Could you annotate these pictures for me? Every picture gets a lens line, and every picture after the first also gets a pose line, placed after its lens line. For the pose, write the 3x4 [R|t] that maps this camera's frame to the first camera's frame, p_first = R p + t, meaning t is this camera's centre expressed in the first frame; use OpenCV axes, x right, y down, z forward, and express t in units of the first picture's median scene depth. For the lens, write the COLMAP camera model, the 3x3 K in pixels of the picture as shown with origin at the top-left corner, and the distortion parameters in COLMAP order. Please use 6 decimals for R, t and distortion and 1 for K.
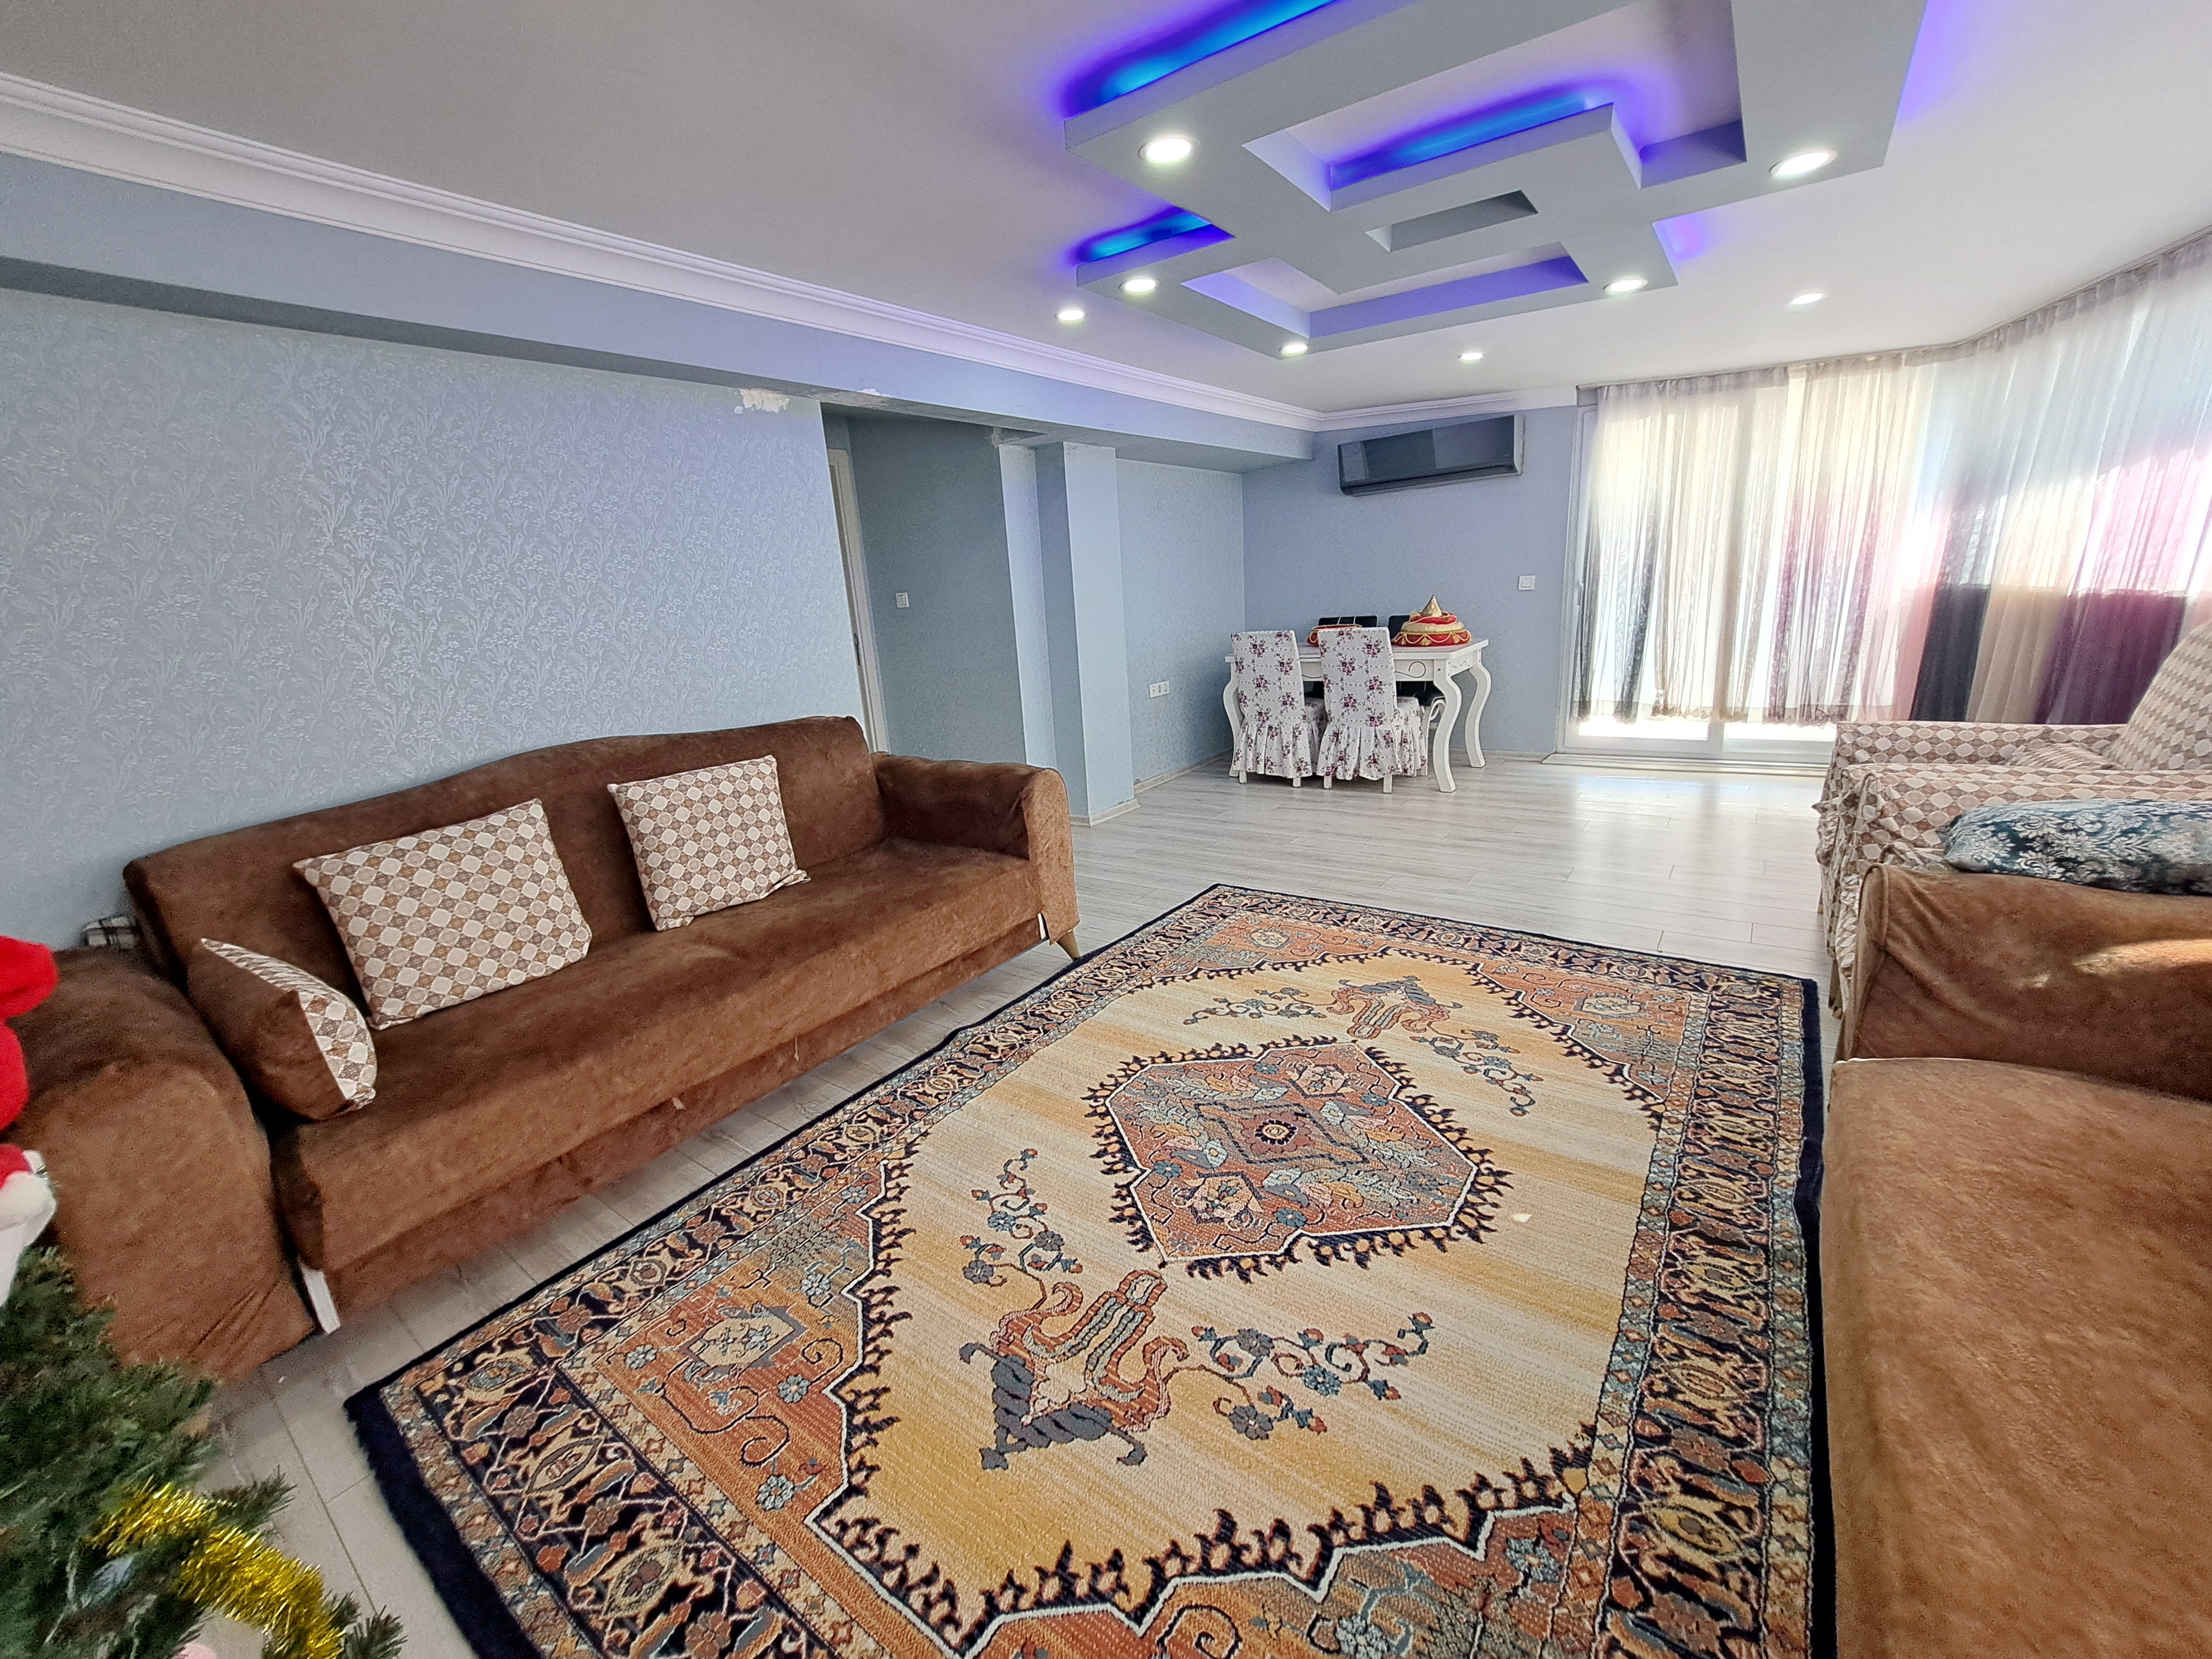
lens RADIAL K [[886.1, 0, 1084.6], [0, 886.1, 812.1], [0, 0, 1]] dist [-0.014070, -0.000512]
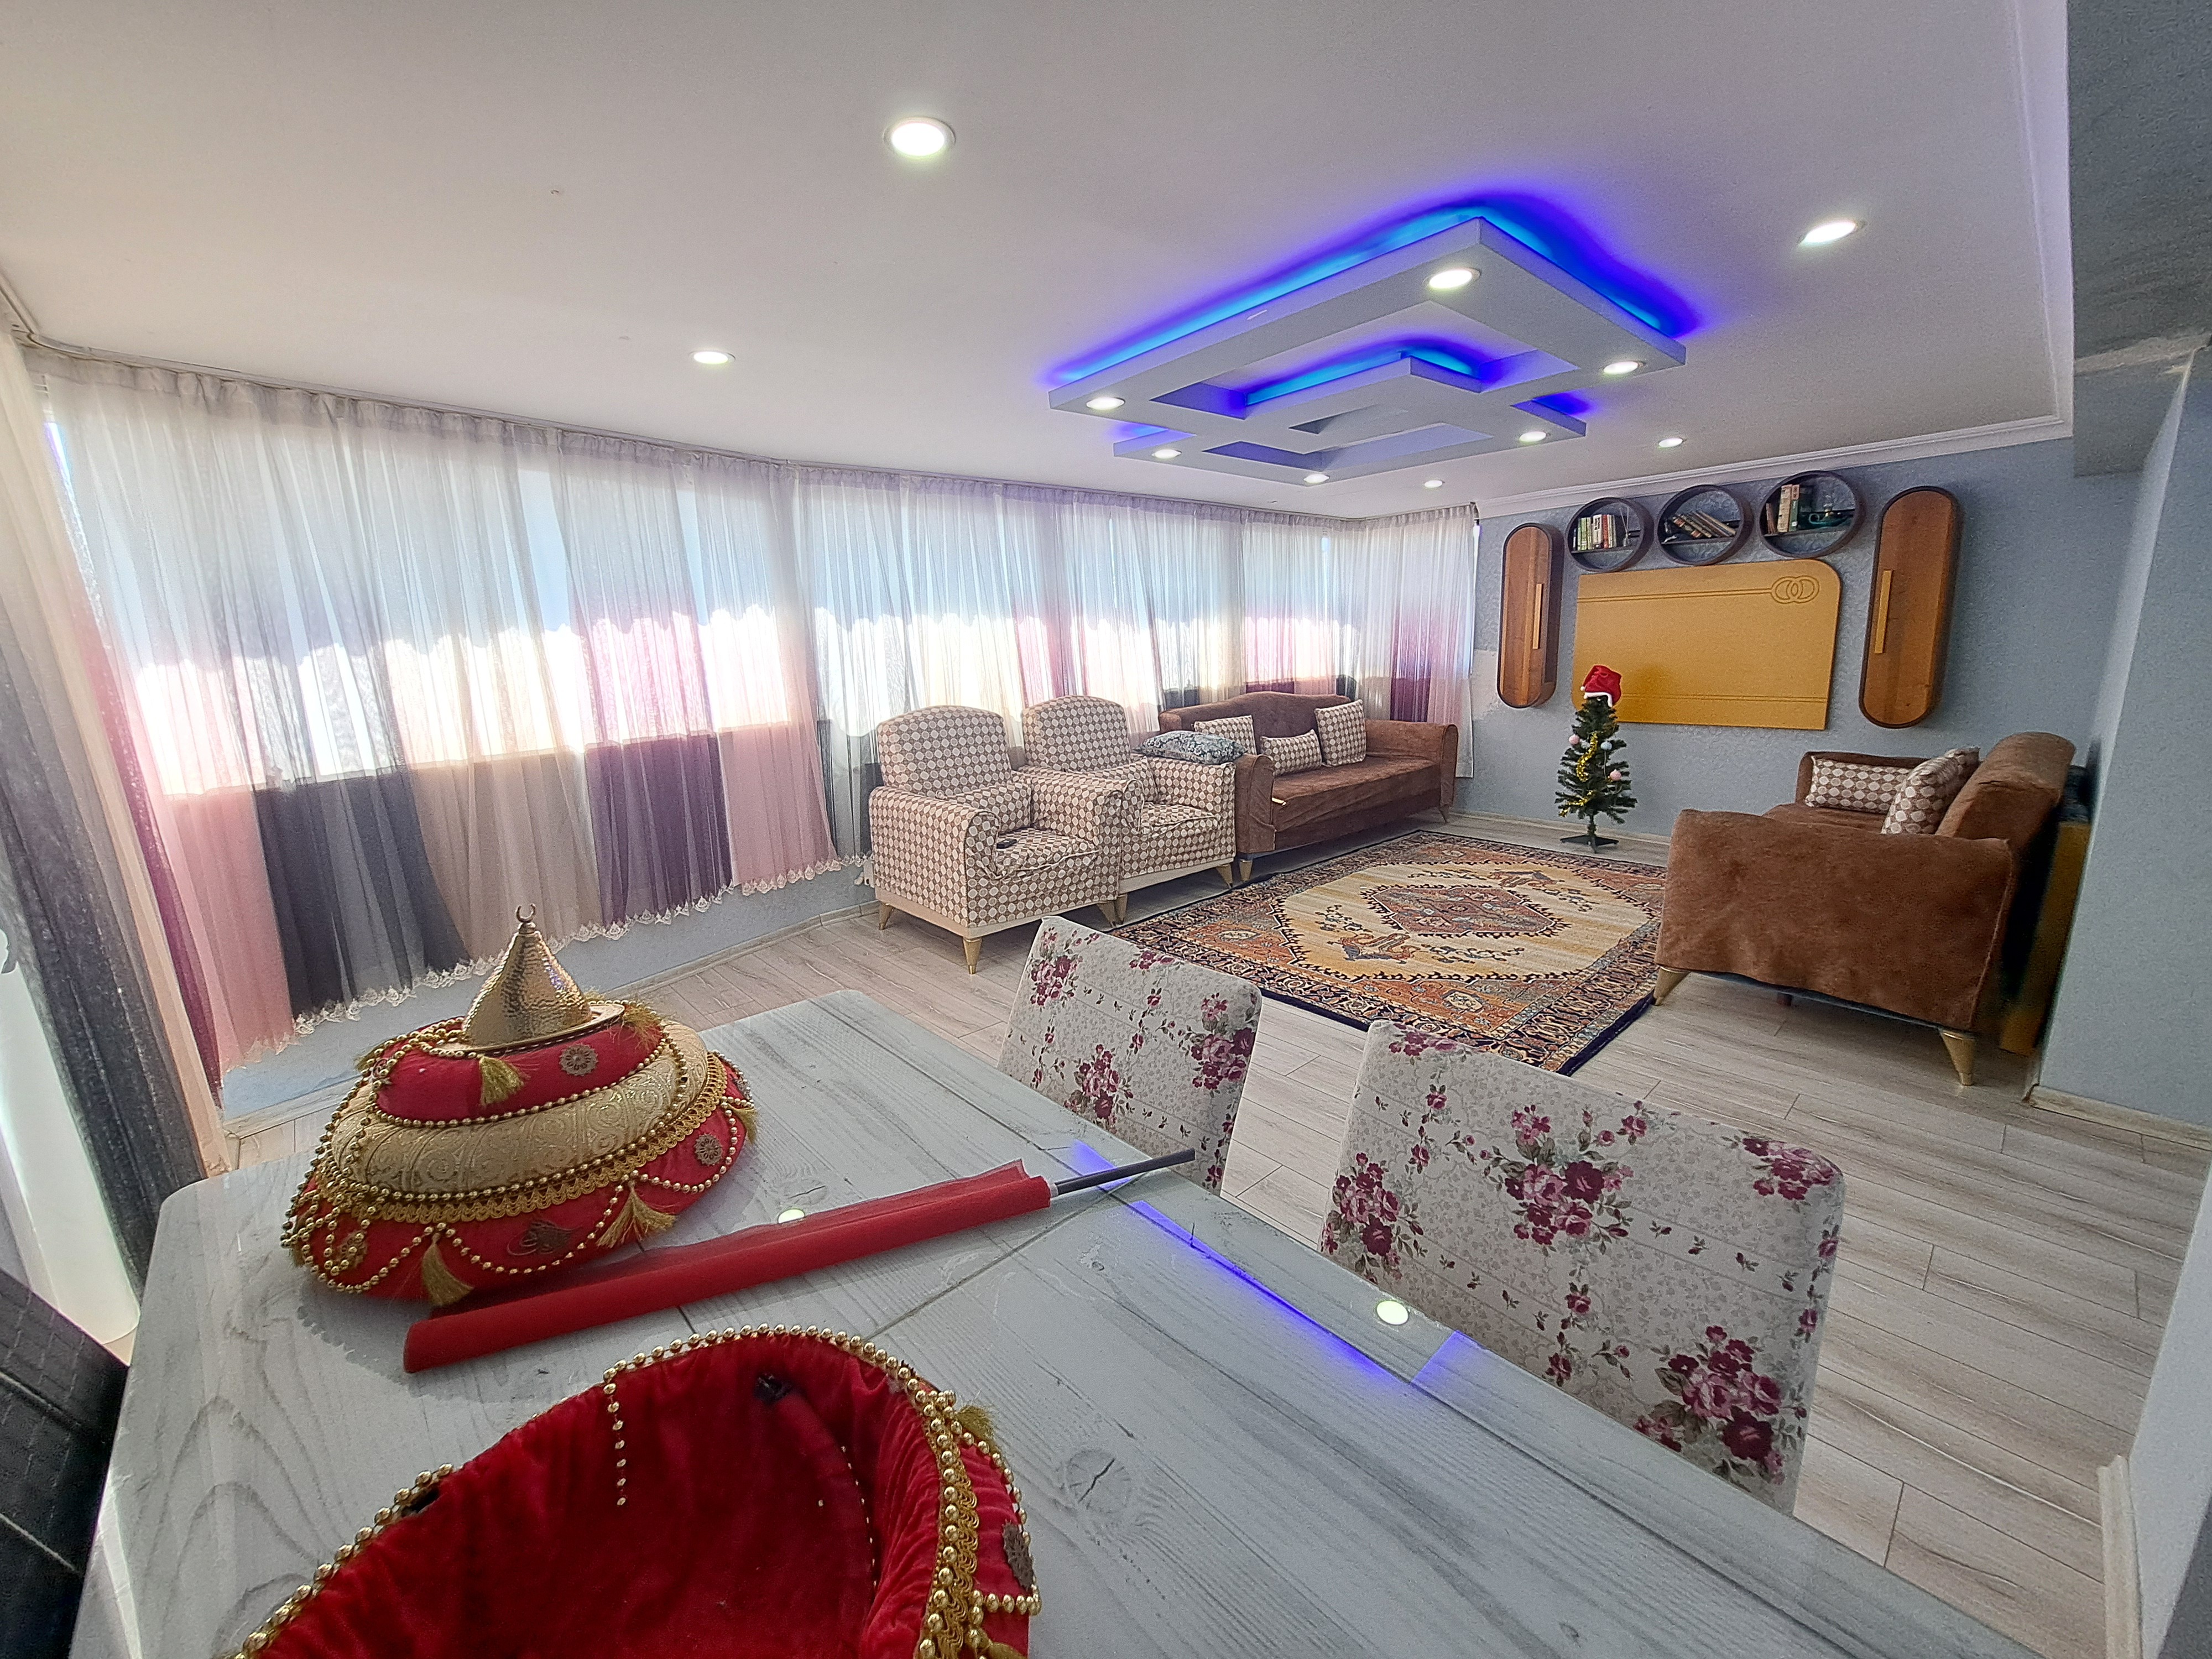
lens RADIAL K [[886.1, 0, 1080.4], [0, 886.1, 838.7], [0, 0, 1]] dist [-0.014070, -0.000512]
pose [[-0.977138, 0.049776, 0.206695, 0.568564], [0.137568, 0.889275, 0.436193, -0.725244], [-0.162097, 0.454656, -0.875793, 2.541939]]
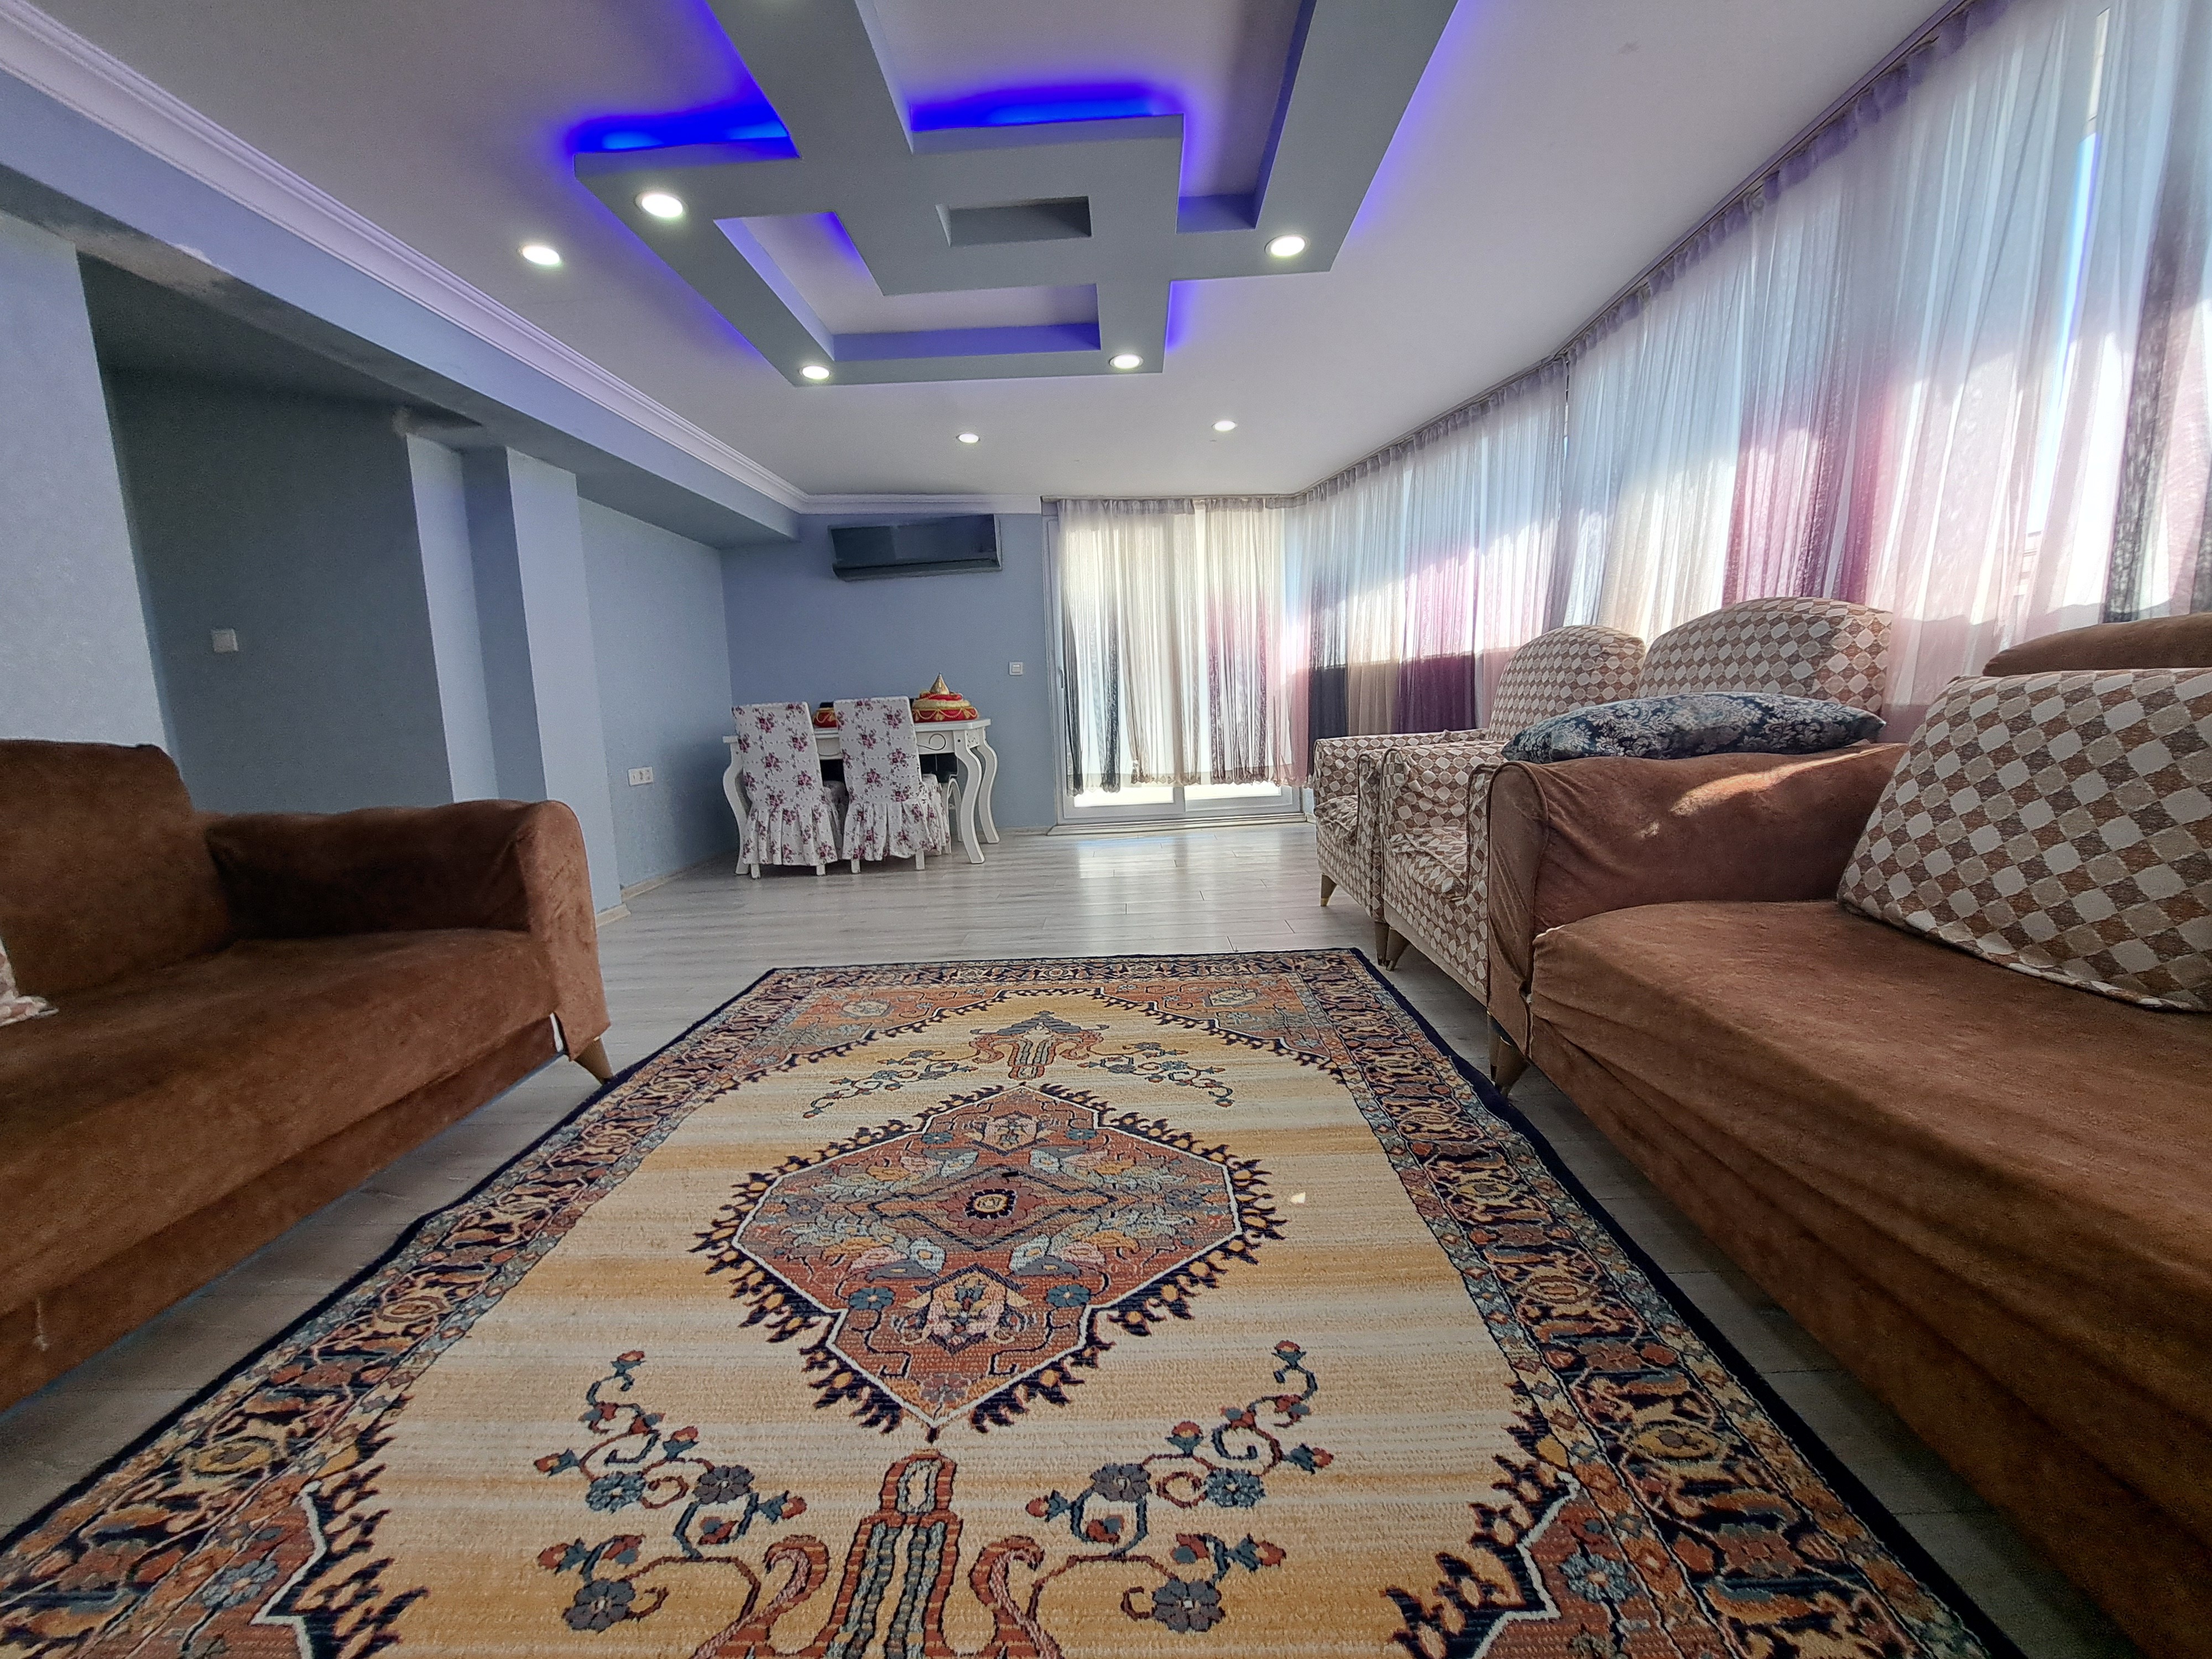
lens RADIAL K [[886.1, 0, 1088.8], [0, 886.1, 811.5], [0, 0, 1]] dist [-0.014070, -0.000512]
pose [[0.819302, -0.039088, 0.572029, -0.114109], [0.130376, 0.984239, -0.119480, 0.117894], [-0.558343, 0.172469, 0.811485, 0.251507]]
